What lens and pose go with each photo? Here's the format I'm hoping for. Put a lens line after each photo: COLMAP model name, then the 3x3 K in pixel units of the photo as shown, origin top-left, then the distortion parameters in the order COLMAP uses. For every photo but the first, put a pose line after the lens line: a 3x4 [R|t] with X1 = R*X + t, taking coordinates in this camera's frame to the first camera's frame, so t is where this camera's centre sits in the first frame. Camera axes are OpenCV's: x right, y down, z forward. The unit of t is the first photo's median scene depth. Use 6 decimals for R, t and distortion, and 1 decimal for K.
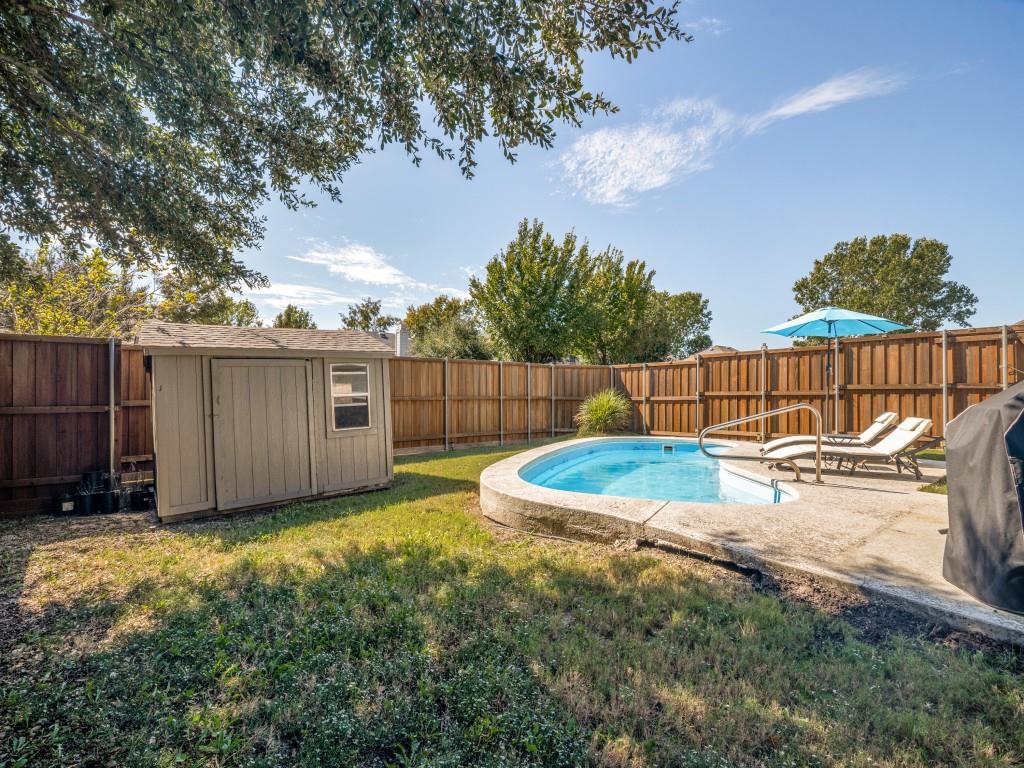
lens RADIAL K [[472.6, 0, 504.9], [0, 472.6, 385.3], [0, 0, 1]] dist [-0.020041, 0.001404]
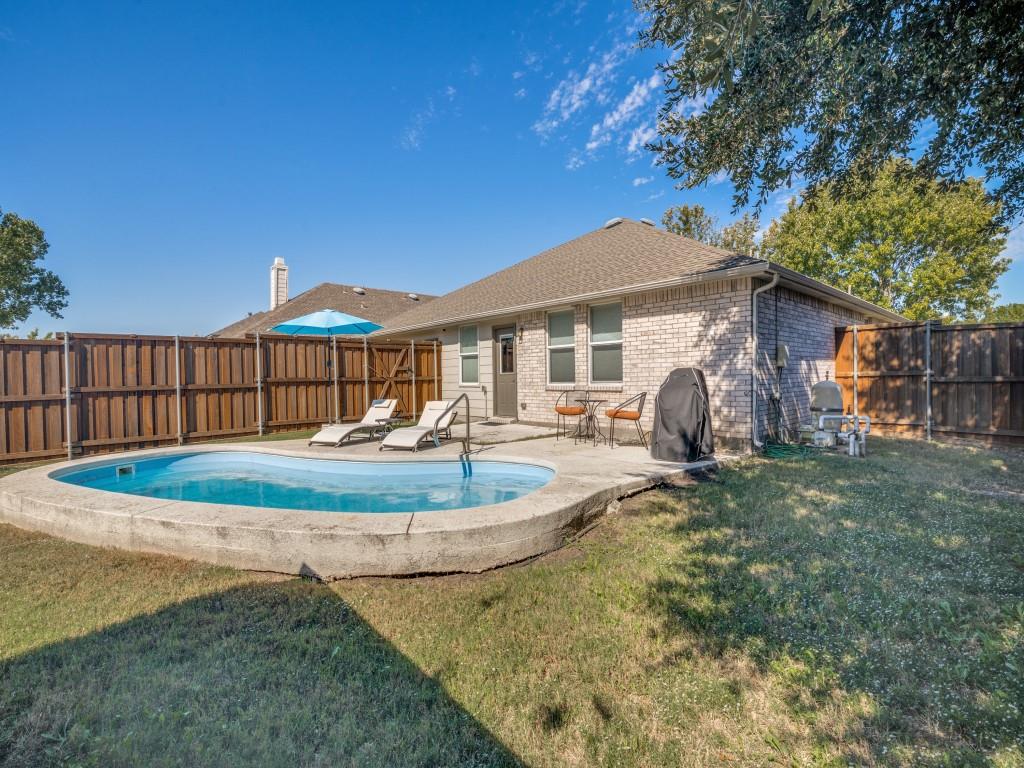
lens RADIAL K [[472.6, 0, 504.9], [0, 472.6, 385.3], [0, 0, 1]] dist [-0.020041, 0.001404]
pose [[-0.064607, -0.015292, 0.997794, -0.342019], [-0.004906, 0.999875, 0.015006, -0.002342], [-0.997899, -0.003926, -0.064674, 0.476975]]
